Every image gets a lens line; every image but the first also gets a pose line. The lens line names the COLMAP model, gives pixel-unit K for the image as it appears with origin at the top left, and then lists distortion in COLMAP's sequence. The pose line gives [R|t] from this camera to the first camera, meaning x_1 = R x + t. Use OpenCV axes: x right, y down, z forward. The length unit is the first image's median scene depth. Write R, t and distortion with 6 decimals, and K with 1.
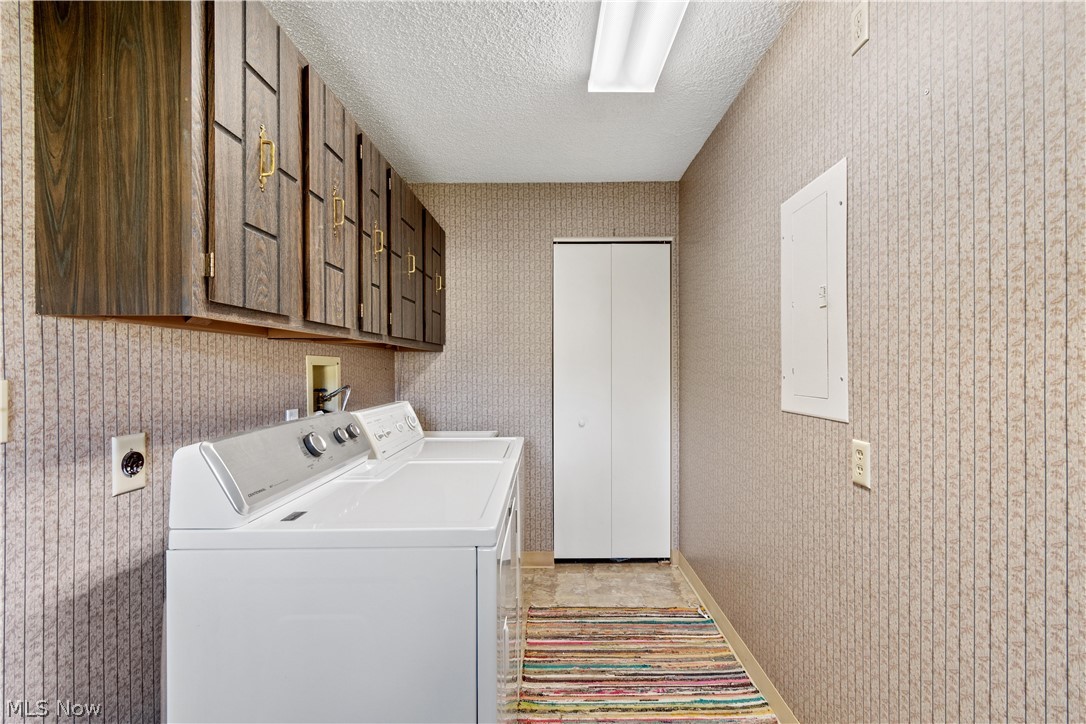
lens RADIAL K [[490.0, 0, 550.4], [0, 490.0, 367.9], [0, 0, 1]] dist [0.003687, -0.001073]
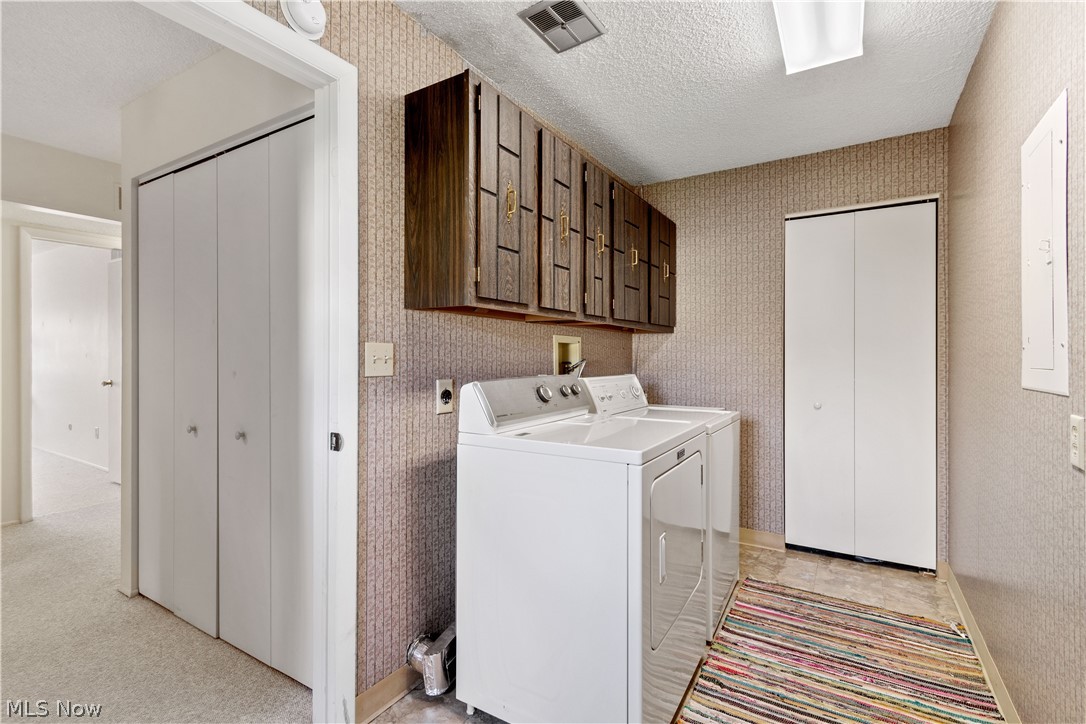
lens RADIAL K [[490.0, 0, 540.4], [0, 490.0, 356.0], [0, 0, 1]] dist [0.003687, -0.001073]
pose [[0.847205, 0.006853, -0.531222, 0.196148], [-0.007160, 0.999973, 0.001481, 0.032958], [0.531218, 0.002548, 0.847231, -0.155633]]
